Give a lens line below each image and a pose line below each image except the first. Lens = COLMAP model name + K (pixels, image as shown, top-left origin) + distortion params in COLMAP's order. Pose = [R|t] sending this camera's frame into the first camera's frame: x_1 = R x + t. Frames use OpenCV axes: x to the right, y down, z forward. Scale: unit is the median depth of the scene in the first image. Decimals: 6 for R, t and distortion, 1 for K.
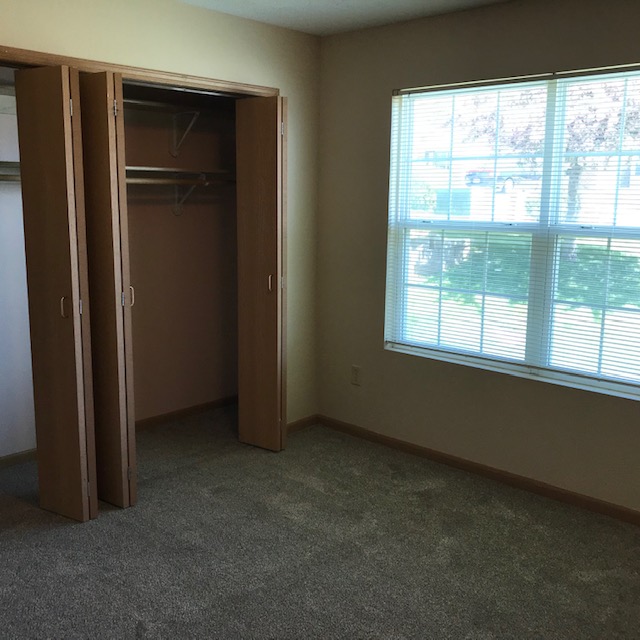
lens RADIAL K [[708.3, 0, 318.1], [0, 708.3, 316.7], [0, 0, 1]] dist [0.012563, 0.000000]
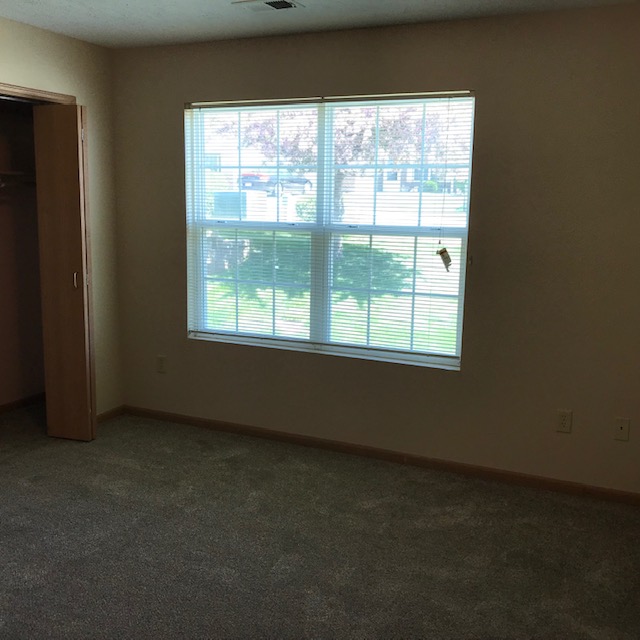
lens RADIAL K [[708.3, 0, 319.3], [0, 708.3, 326.0], [0, 0, 1]] dist [0.012563, 0.000000]
pose [[0.949438, -0.049189, 0.310076, -0.056186], [0.046218, 0.998788, 0.016925, 0.019489], [-0.310533, -0.001738, 0.950561, -0.122833]]
